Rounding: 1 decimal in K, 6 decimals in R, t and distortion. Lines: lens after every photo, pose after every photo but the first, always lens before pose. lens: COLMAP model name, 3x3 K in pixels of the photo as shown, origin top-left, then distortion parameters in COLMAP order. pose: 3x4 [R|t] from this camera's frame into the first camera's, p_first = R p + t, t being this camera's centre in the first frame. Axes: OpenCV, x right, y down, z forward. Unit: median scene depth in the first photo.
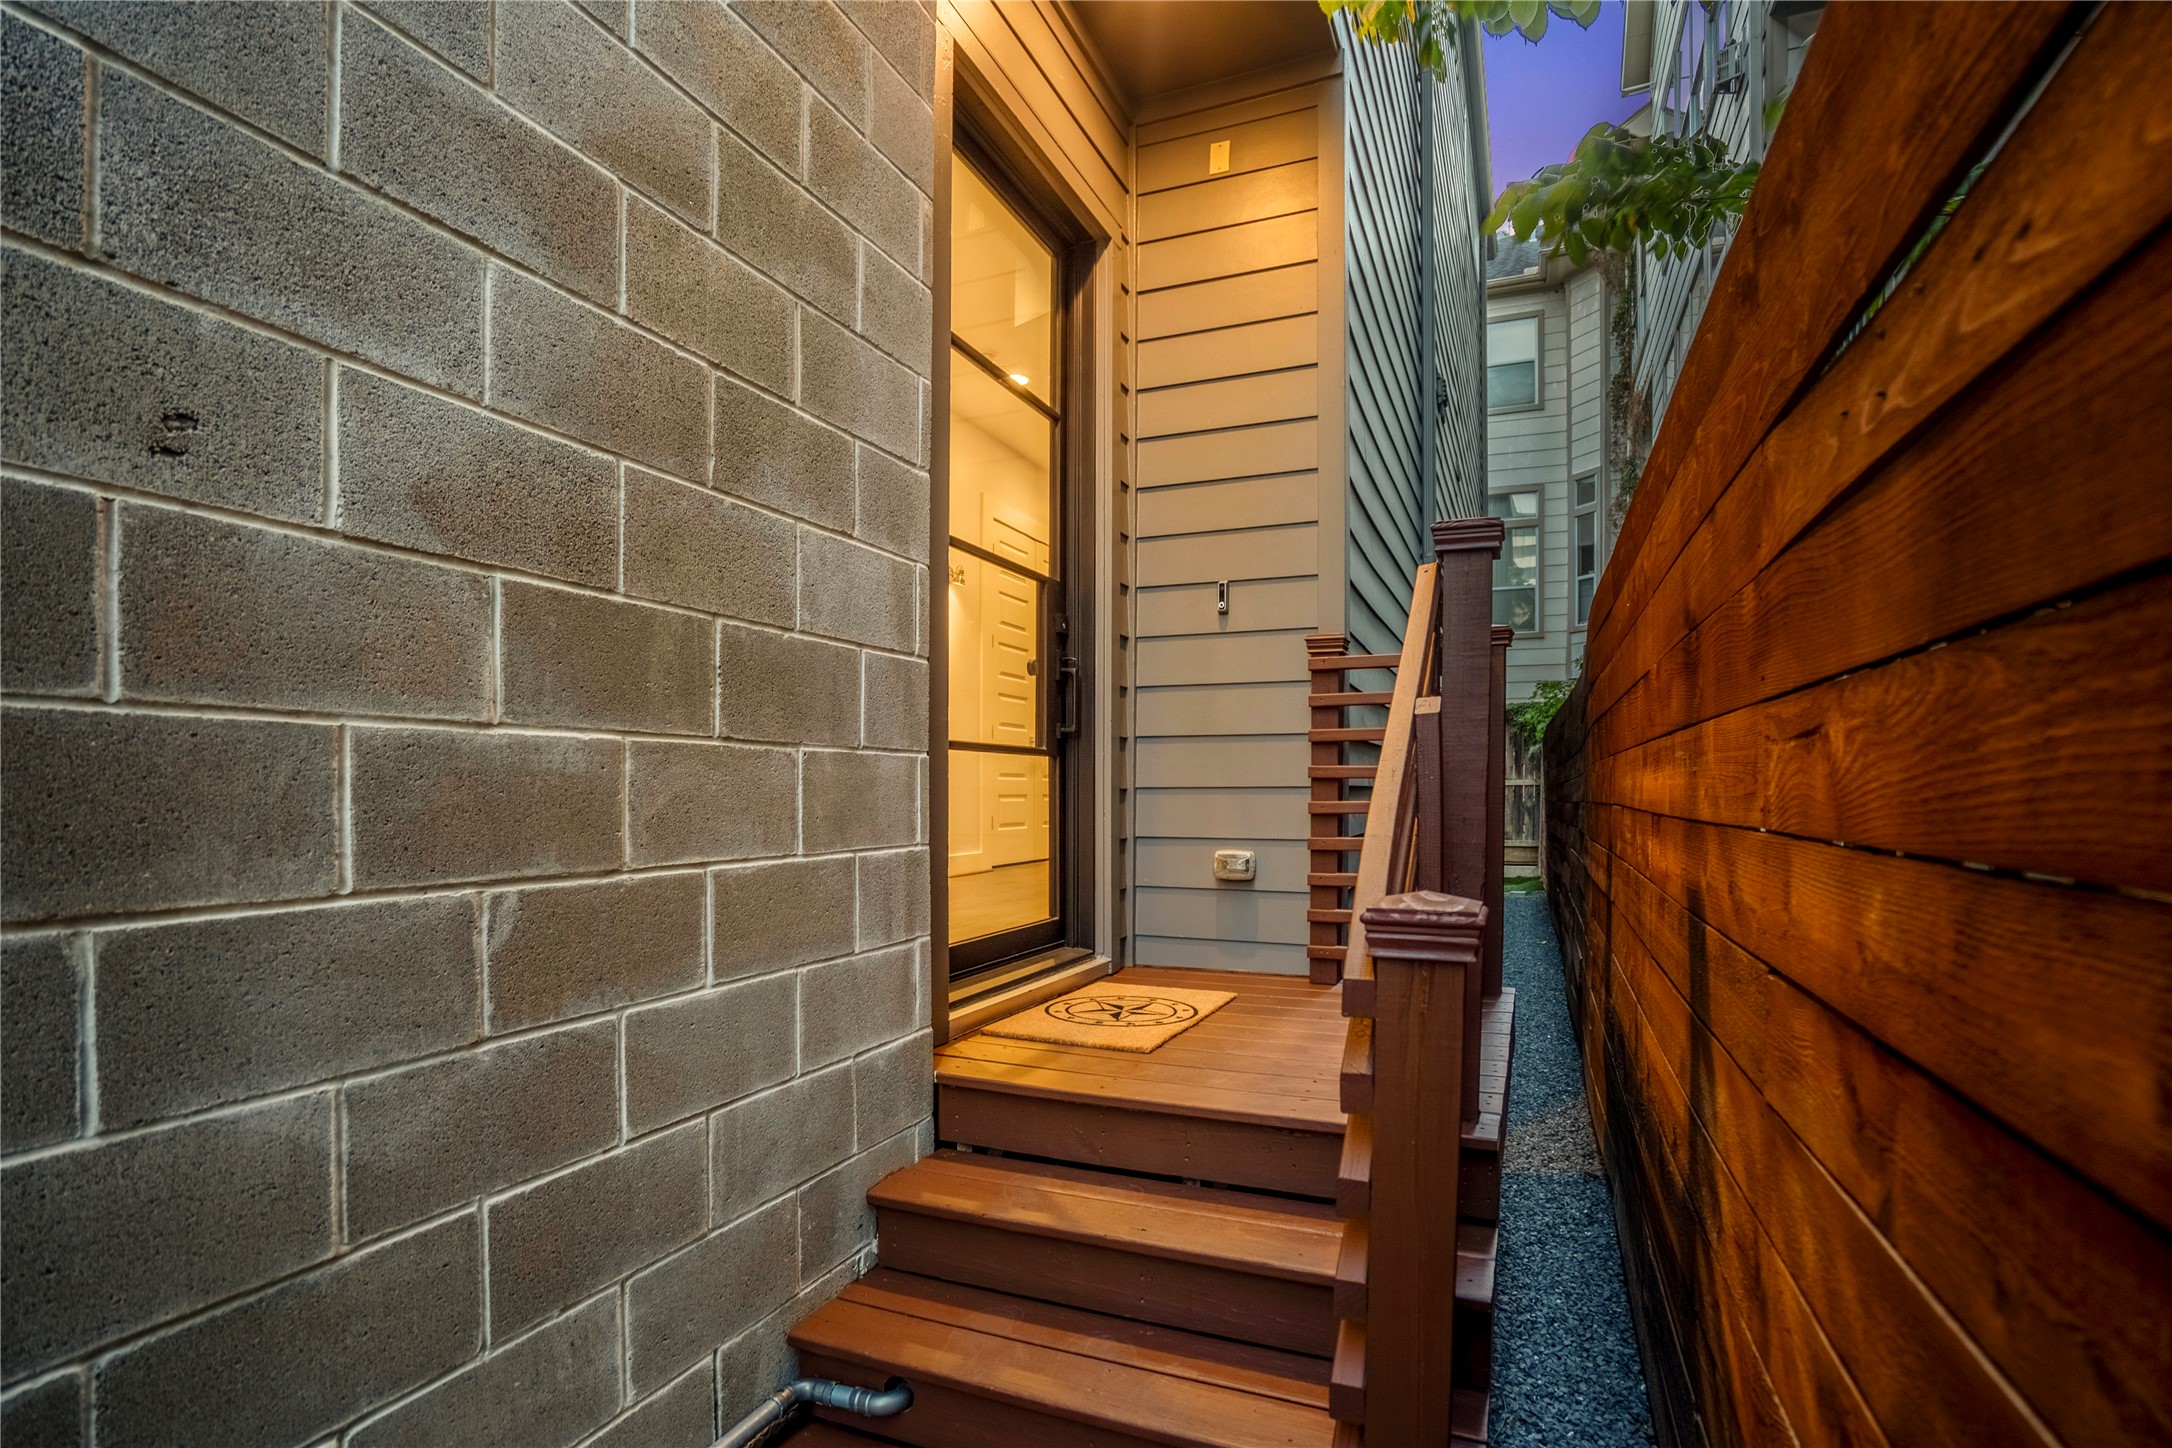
lens RADIAL K [[1020.8, 0, 1142.5], [0, 1020.8, 785.0], [0, 0, 1]] dist [-0.003831, -0.000192]
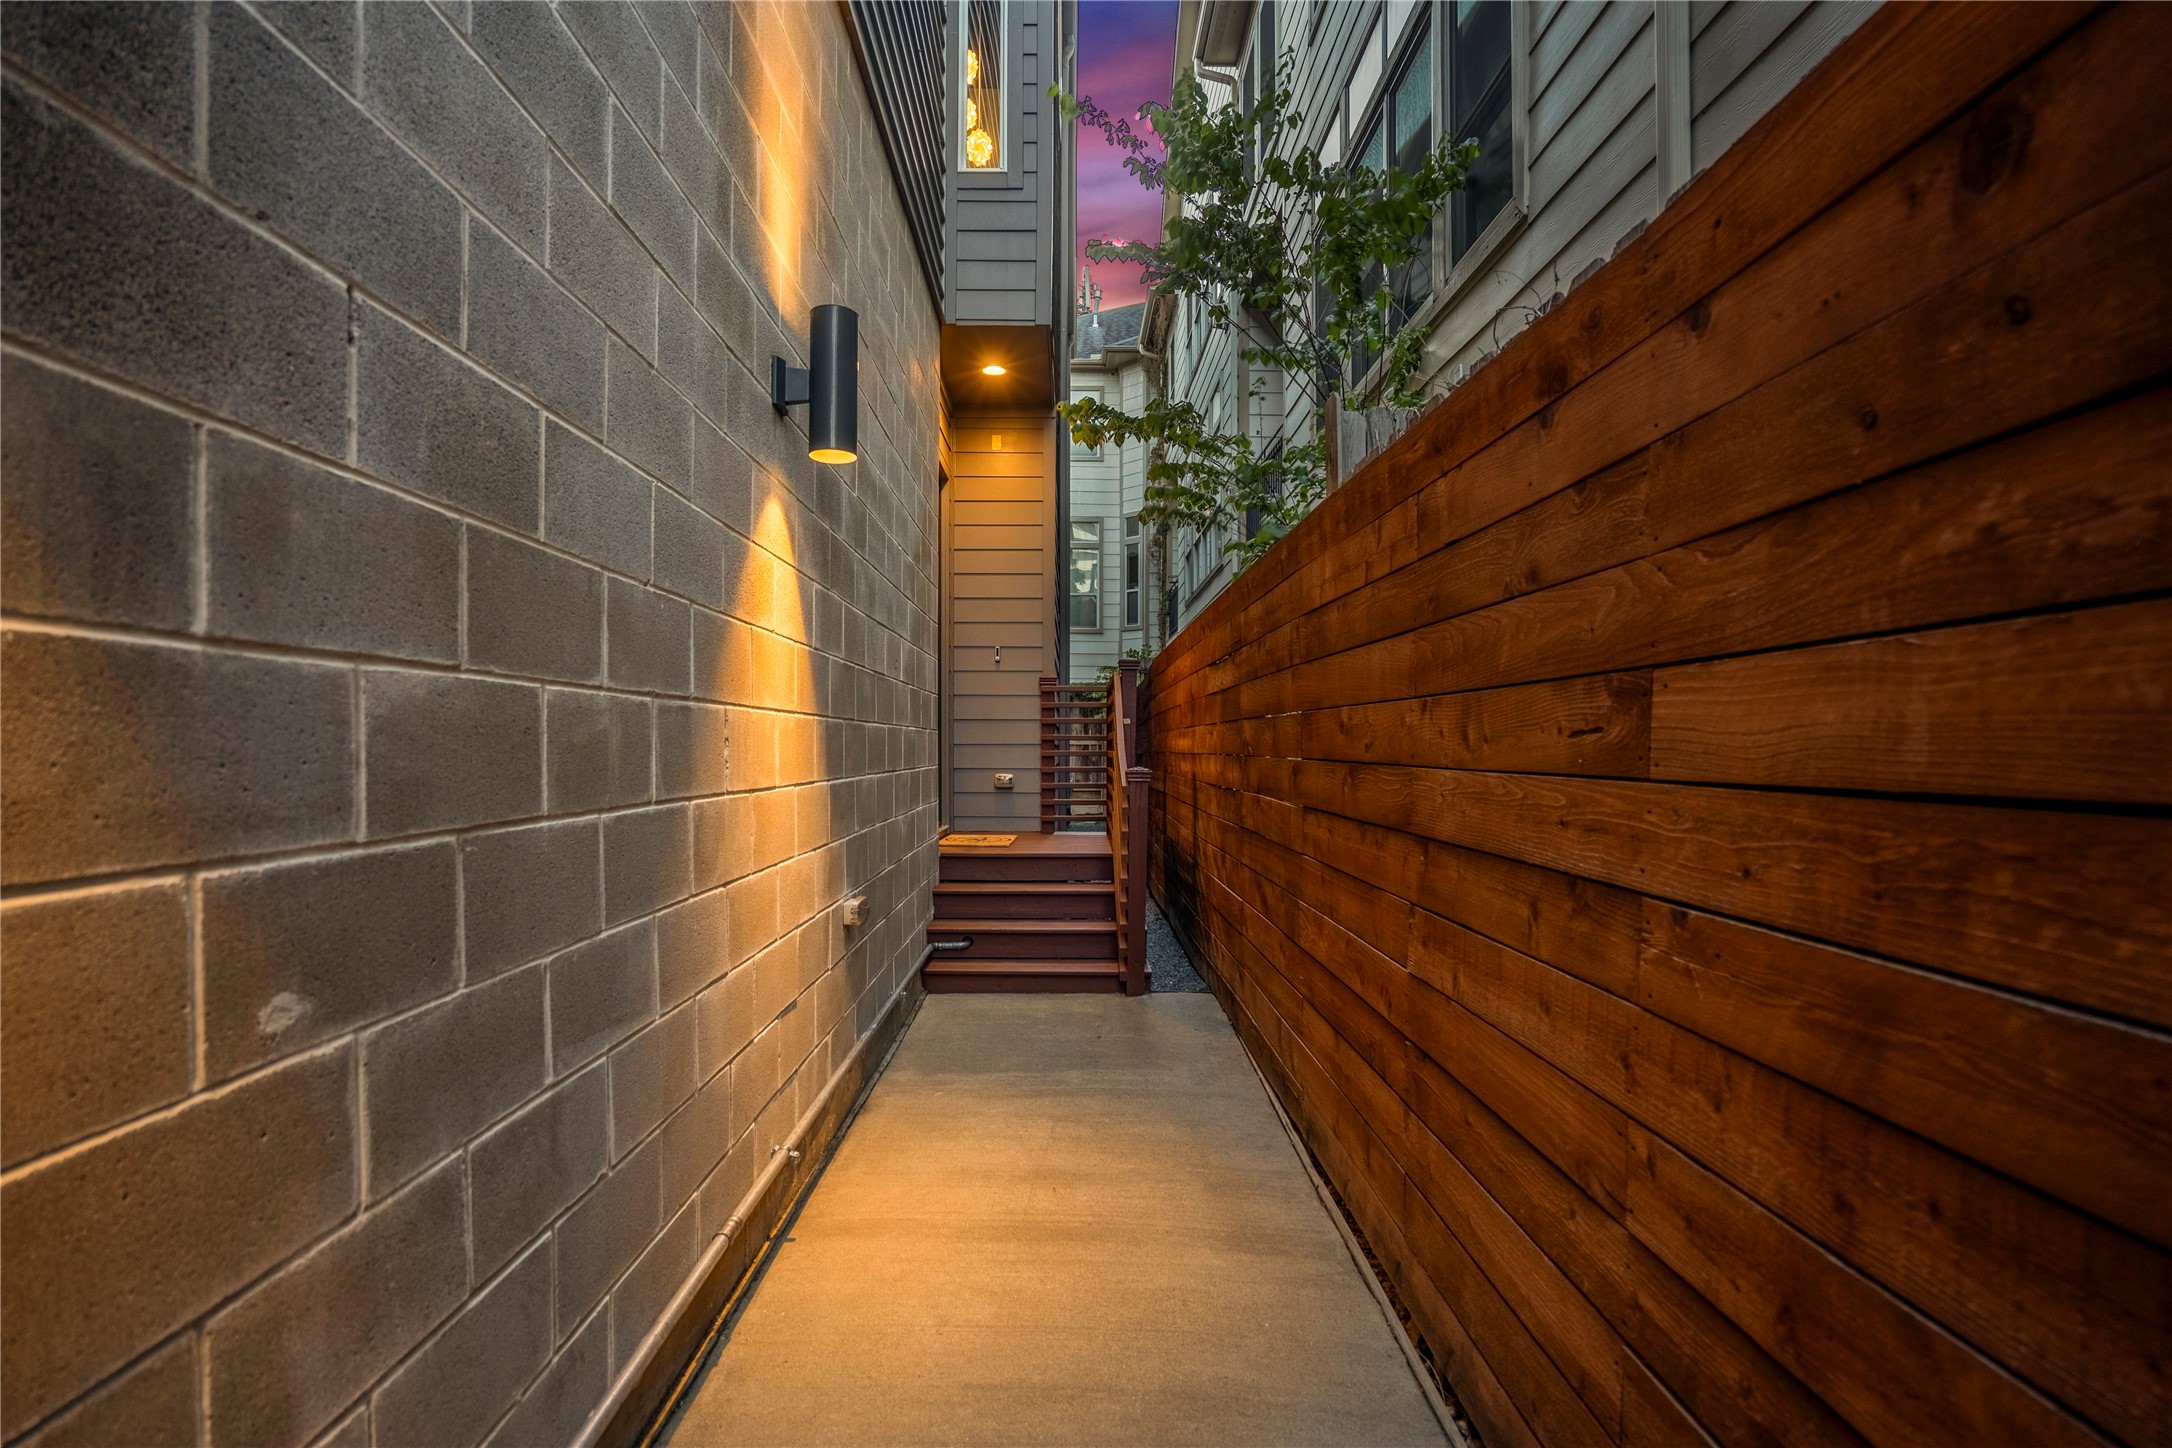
lens RADIAL K [[1020.8, 0, 1082.5], [0, 1020.8, 737.5], [0, 0, 1]] dist [-0.003831, -0.000192]
pose [[0.930669, 0.006703, 0.365802, -0.527829], [-0.004111, 0.999961, -0.007864, 0.003924], [-0.365840, 0.005815, 0.930660, -1.021609]]
